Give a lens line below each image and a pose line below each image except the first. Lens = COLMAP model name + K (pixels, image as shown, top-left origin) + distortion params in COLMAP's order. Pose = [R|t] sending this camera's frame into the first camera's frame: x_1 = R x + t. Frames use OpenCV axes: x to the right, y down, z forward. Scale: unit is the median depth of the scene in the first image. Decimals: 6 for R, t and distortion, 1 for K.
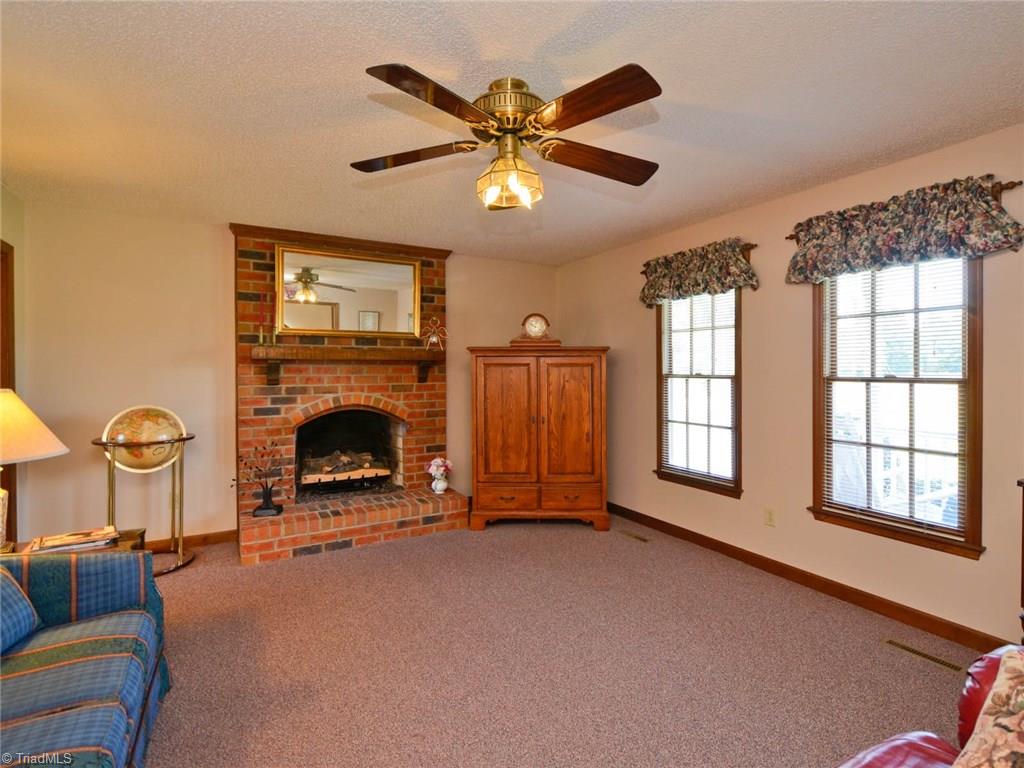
lens RADIAL K [[517.2, 0, 503.9], [0, 517.2, 363.8], [0, 0, 1]] dist [0.030007, -0.003429]
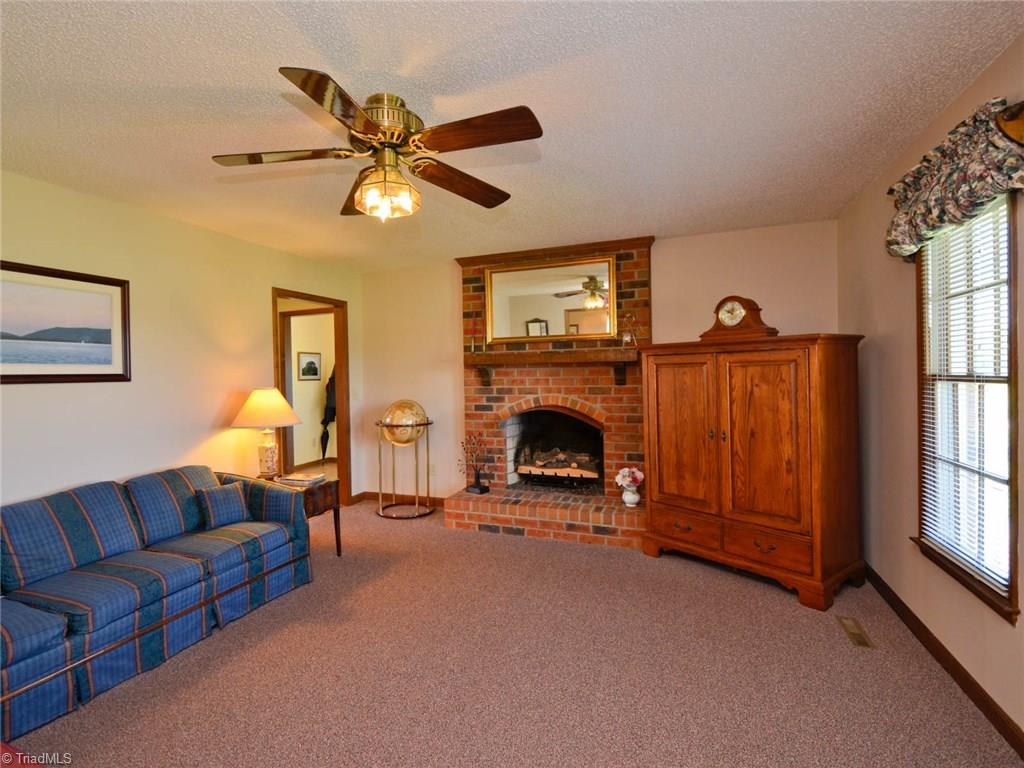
lens RADIAL K [[517.2, 0, 494.6], [0, 517.2, 374.9], [0, 0, 1]] dist [0.030007, -0.003429]
pose [[0.615126, -0.006342, -0.788403, 0.475097], [0.023261, 0.999678, 0.010107, 0.003153], [0.788086, -0.024556, 0.615076, 0.263749]]
